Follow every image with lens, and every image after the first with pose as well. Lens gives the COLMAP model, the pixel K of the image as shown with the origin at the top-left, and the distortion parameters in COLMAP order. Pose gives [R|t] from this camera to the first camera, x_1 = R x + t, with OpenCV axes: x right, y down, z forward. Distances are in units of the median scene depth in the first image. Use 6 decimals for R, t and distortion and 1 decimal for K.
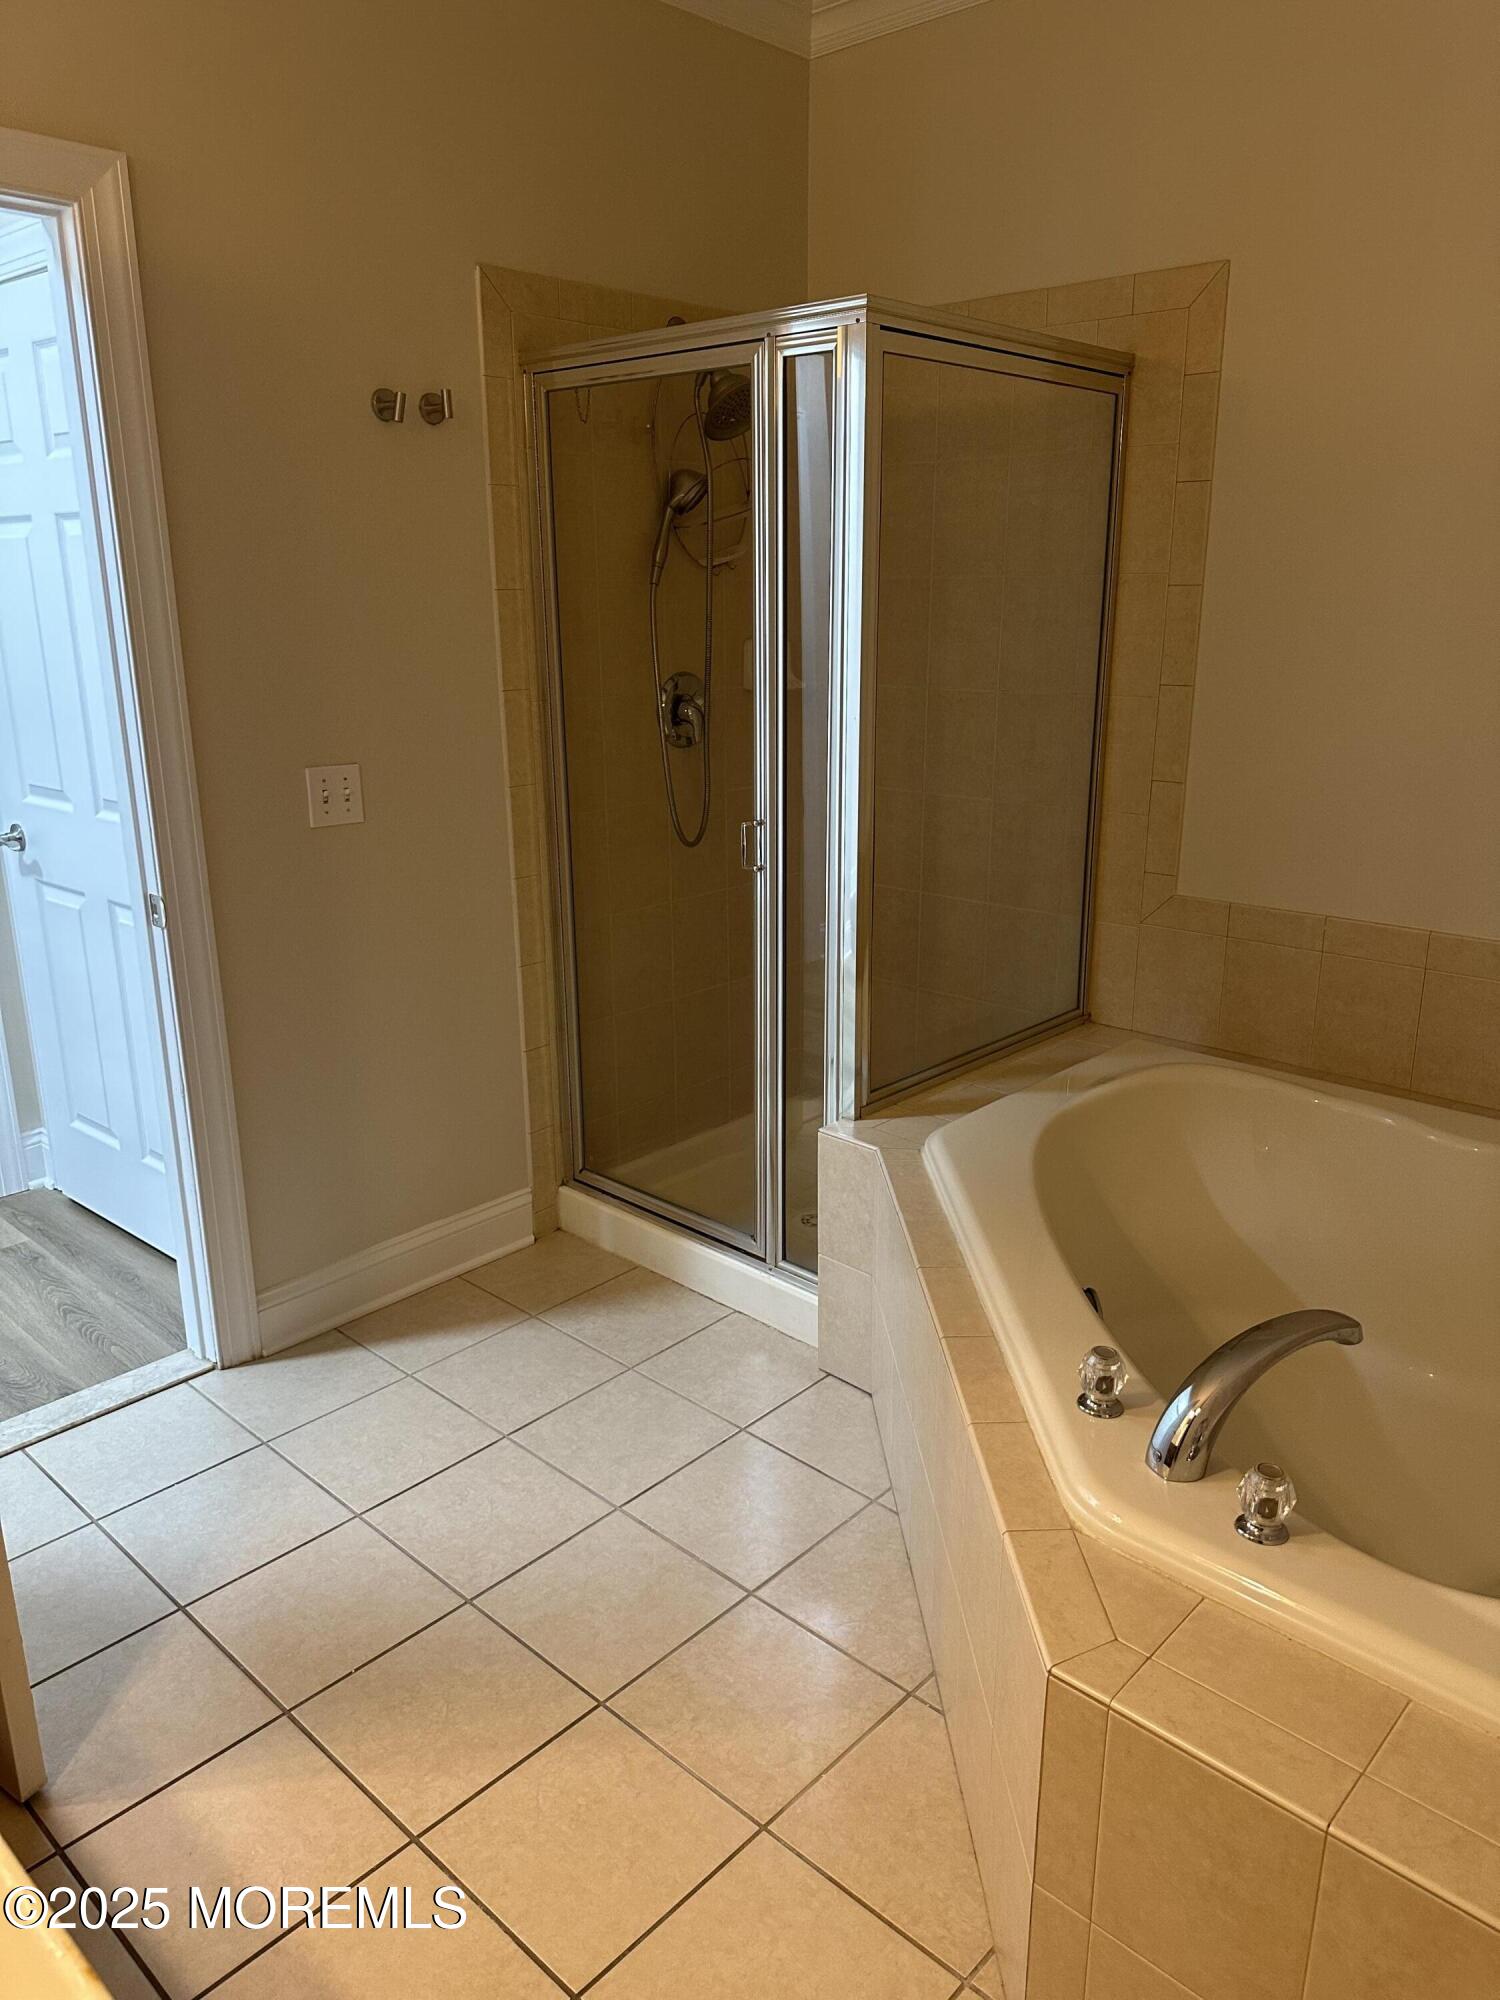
lens RADIAL K [[1427.9, 0, 758.6], [0, 1427.9, 996.6], [0, 0, 1]] dist [0.006910, -0.008804]
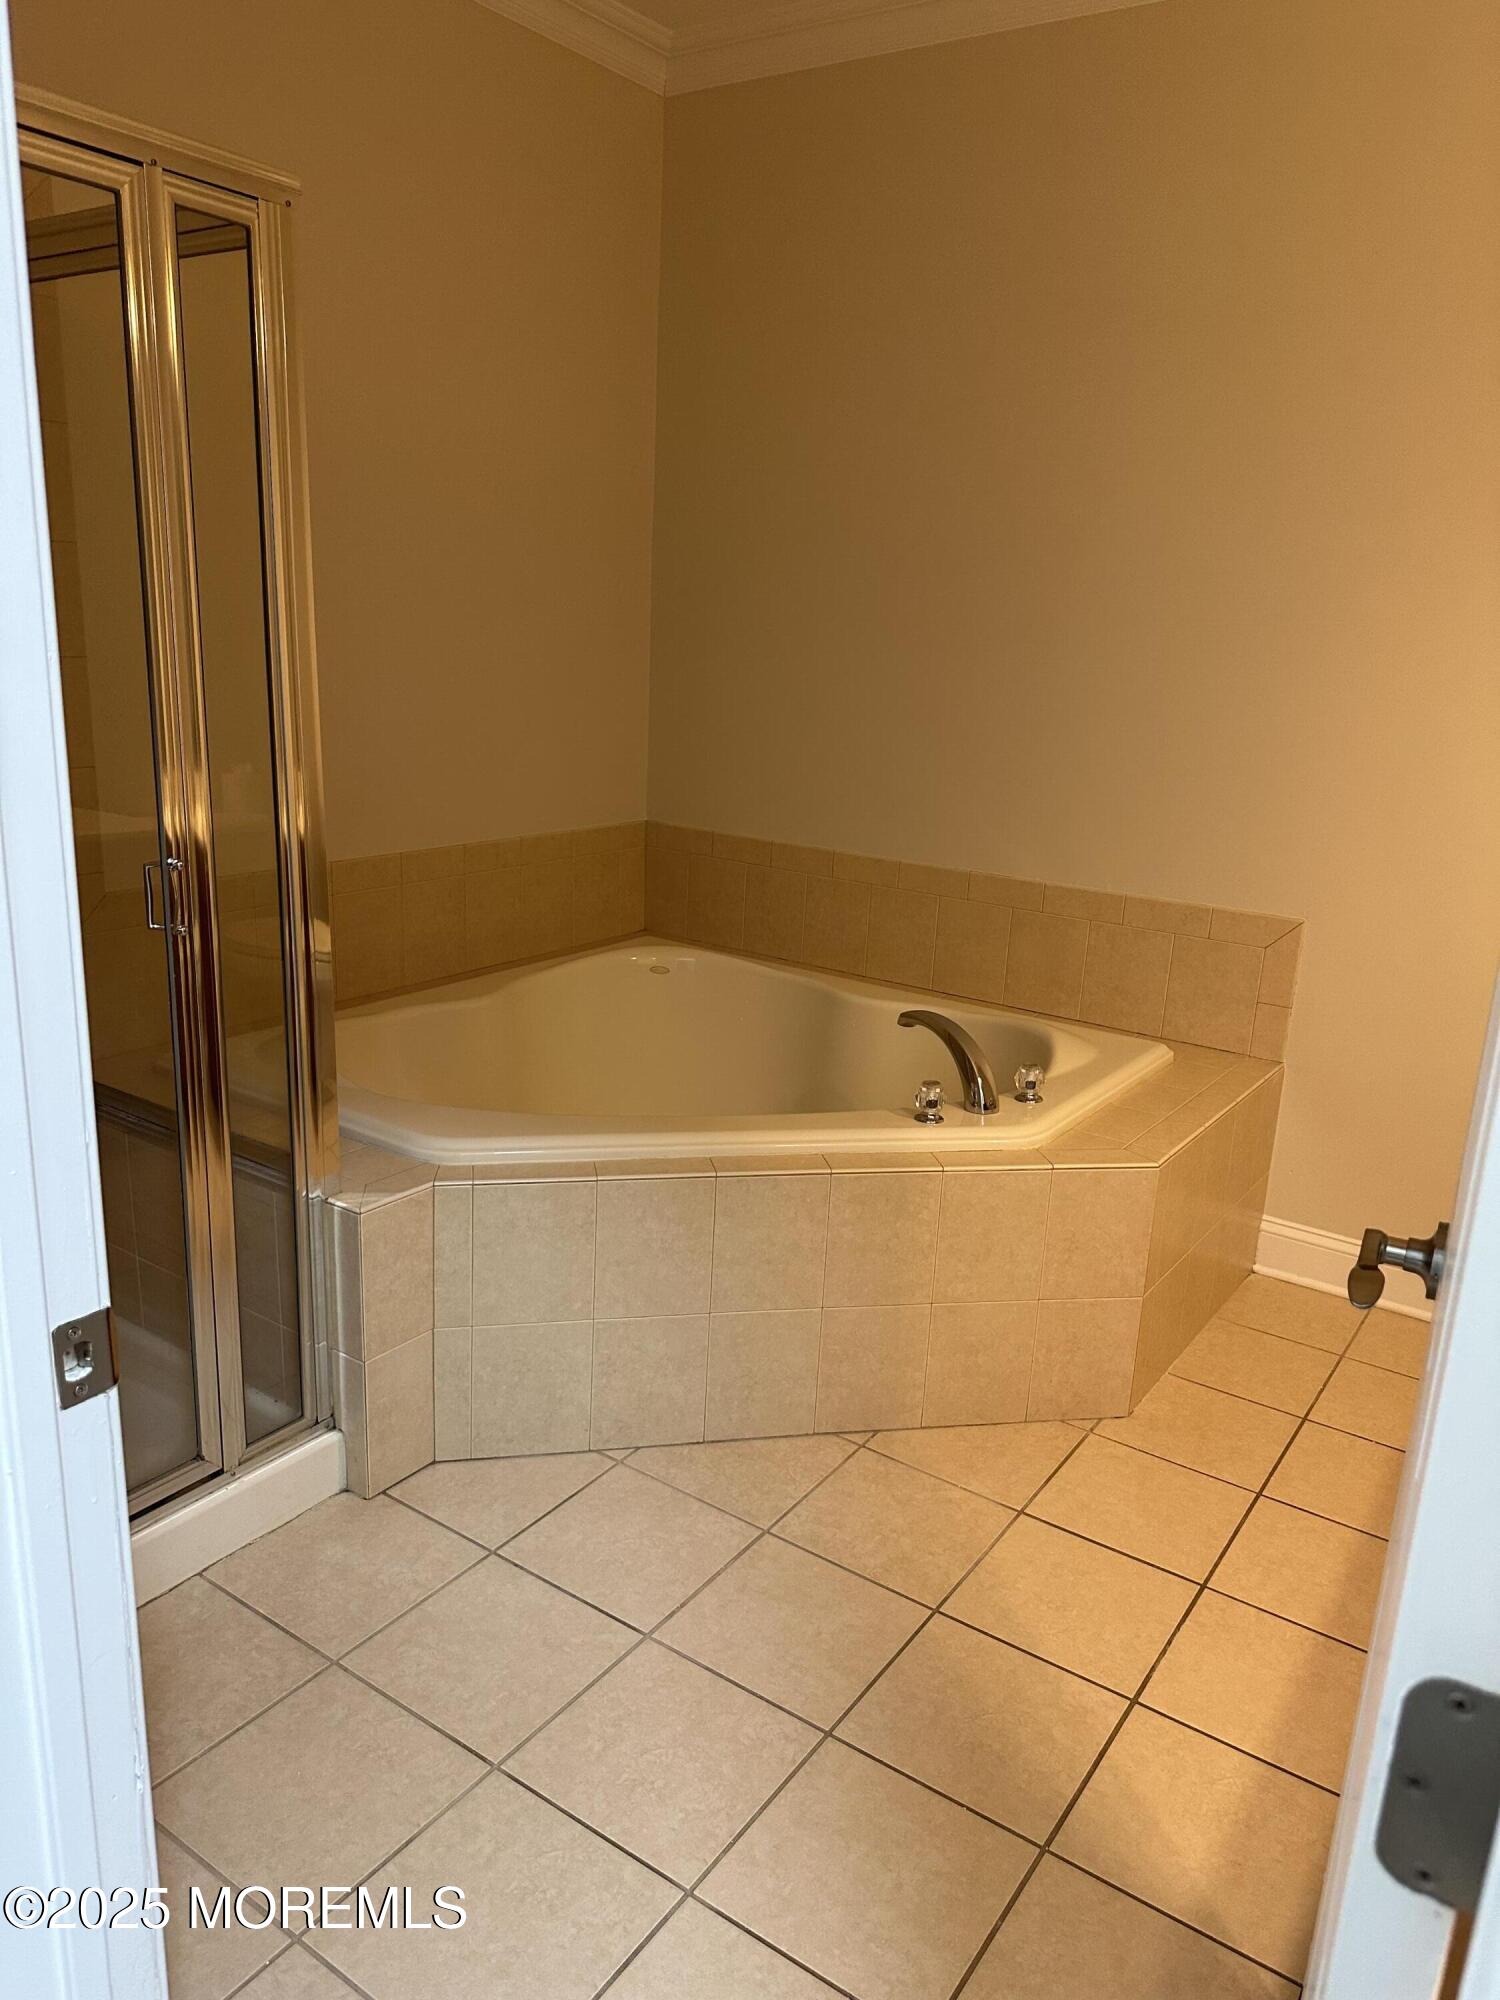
lens RADIAL K [[1427.9, 0, 758.3], [0, 1427.9, 999.2], [0, 0, 1]] dist [0.006910, -0.008804]
pose [[-0.138337, -0.265297, 0.954191, -0.802920], [0.244190, 0.924573, 0.292464, -0.222267], [-0.959809, 0.273462, -0.063120, 0.866349]]
